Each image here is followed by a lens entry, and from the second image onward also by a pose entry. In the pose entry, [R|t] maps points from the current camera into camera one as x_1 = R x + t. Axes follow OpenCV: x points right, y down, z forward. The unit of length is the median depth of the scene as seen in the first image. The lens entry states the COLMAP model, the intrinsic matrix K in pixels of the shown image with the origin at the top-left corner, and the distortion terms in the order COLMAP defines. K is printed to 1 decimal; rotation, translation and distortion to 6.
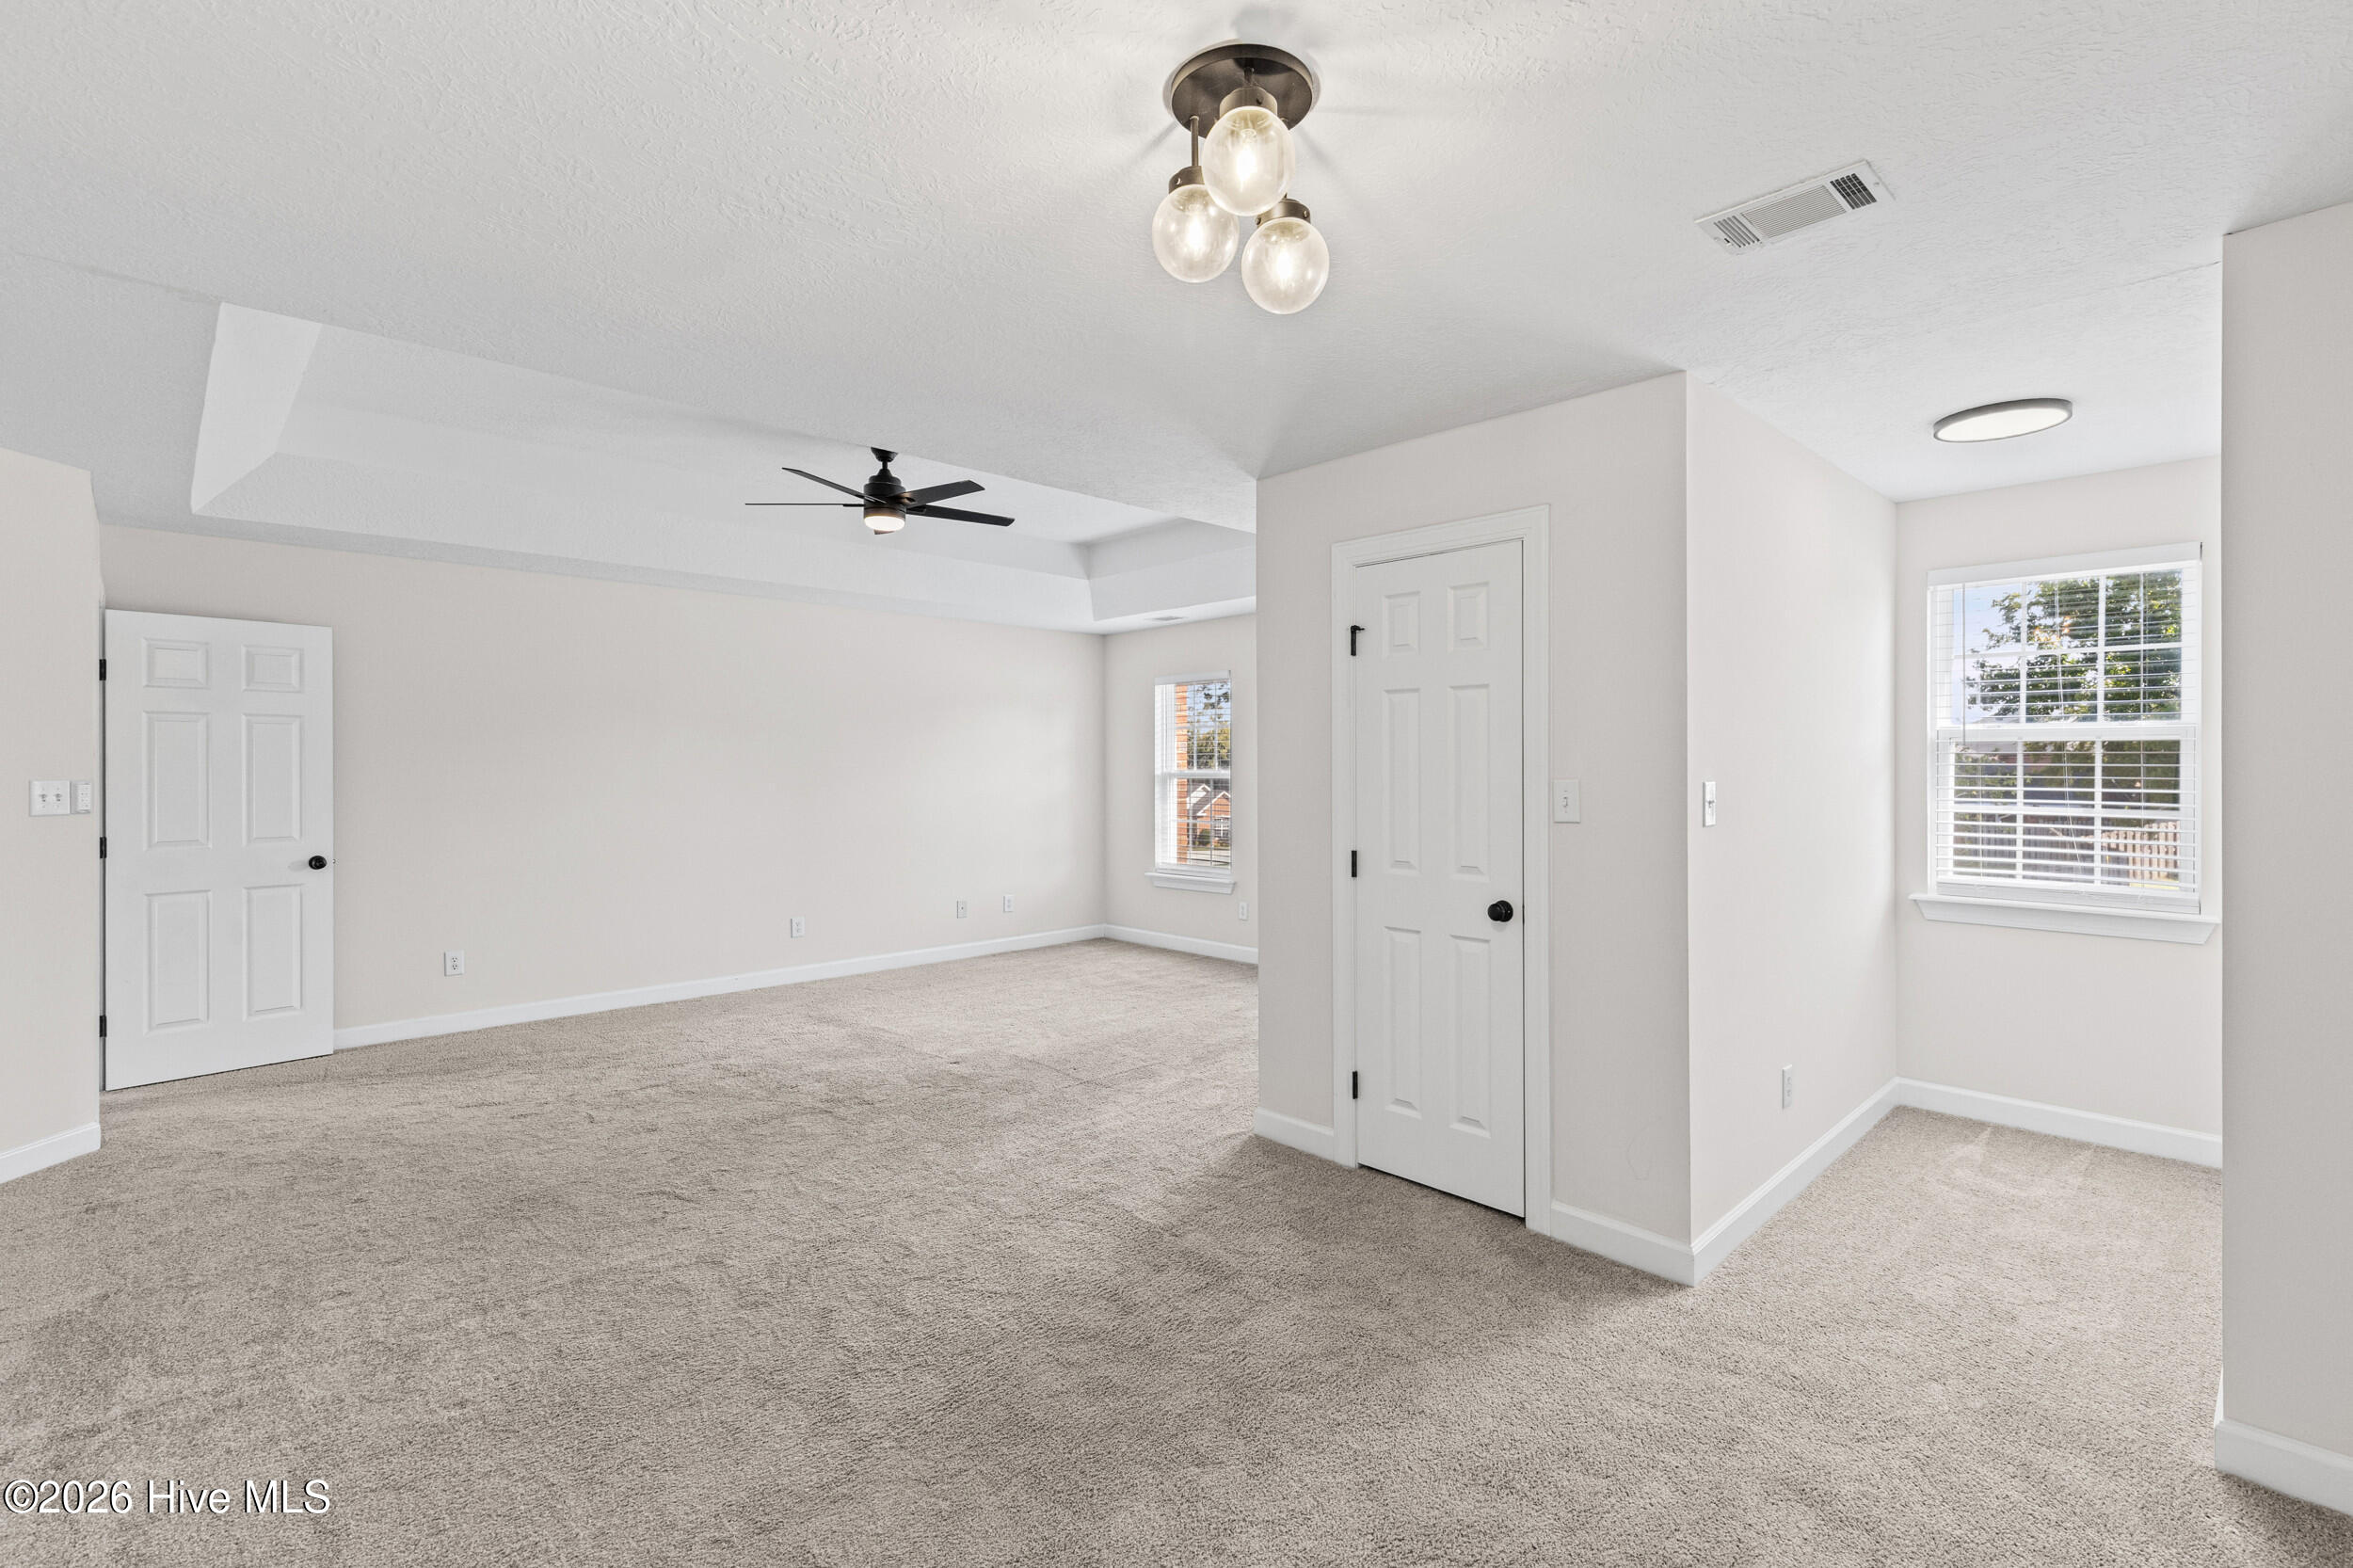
lens RADIAL K [[1055.8, 0, 1172.2], [0, 1055.8, 744.2], [0, 0, 1]] dist [0.009721, 0.000532]
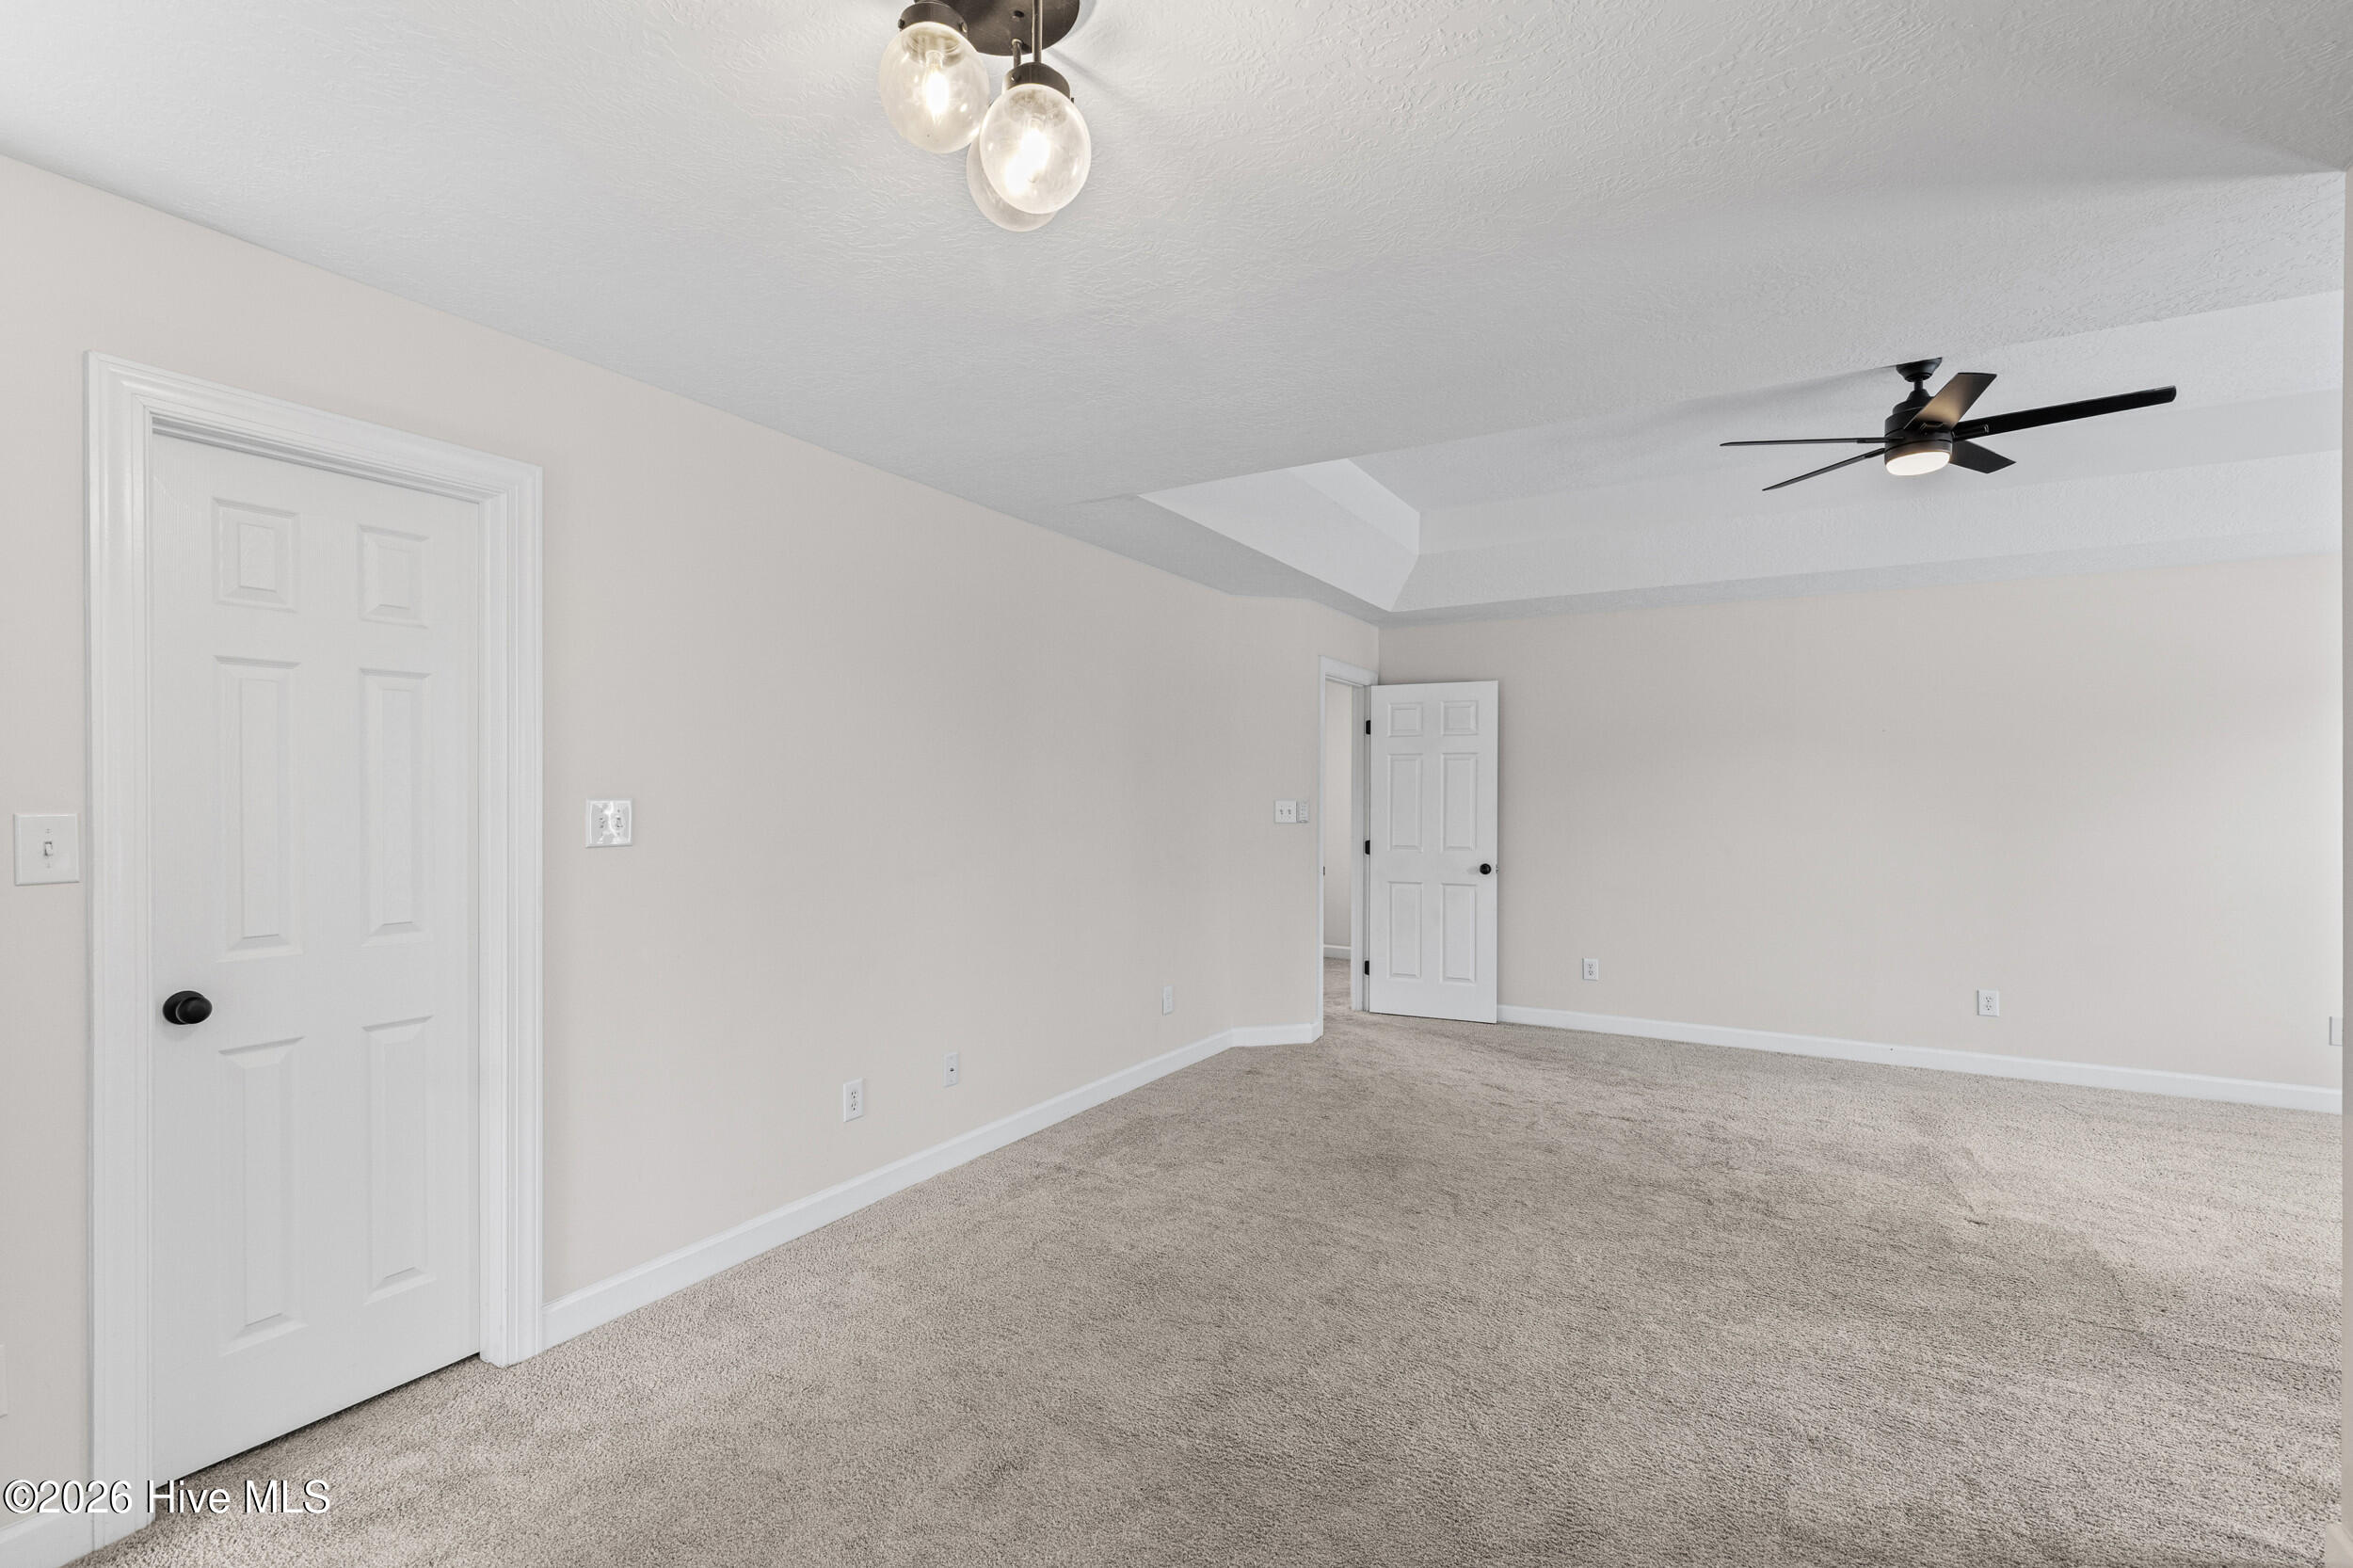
lens RADIAL K [[1064.2, 0, 1173.7], [0, 1064.2, 785.5], [0, 0, 1]] dist [0.004945, 0.000450]
pose [[0.278643, -0.007589, -0.960365, 0.397098], [0.017995, 0.999834, -0.002680, 0.012198], [0.960226, -0.016535, 0.278733, 0.387270]]
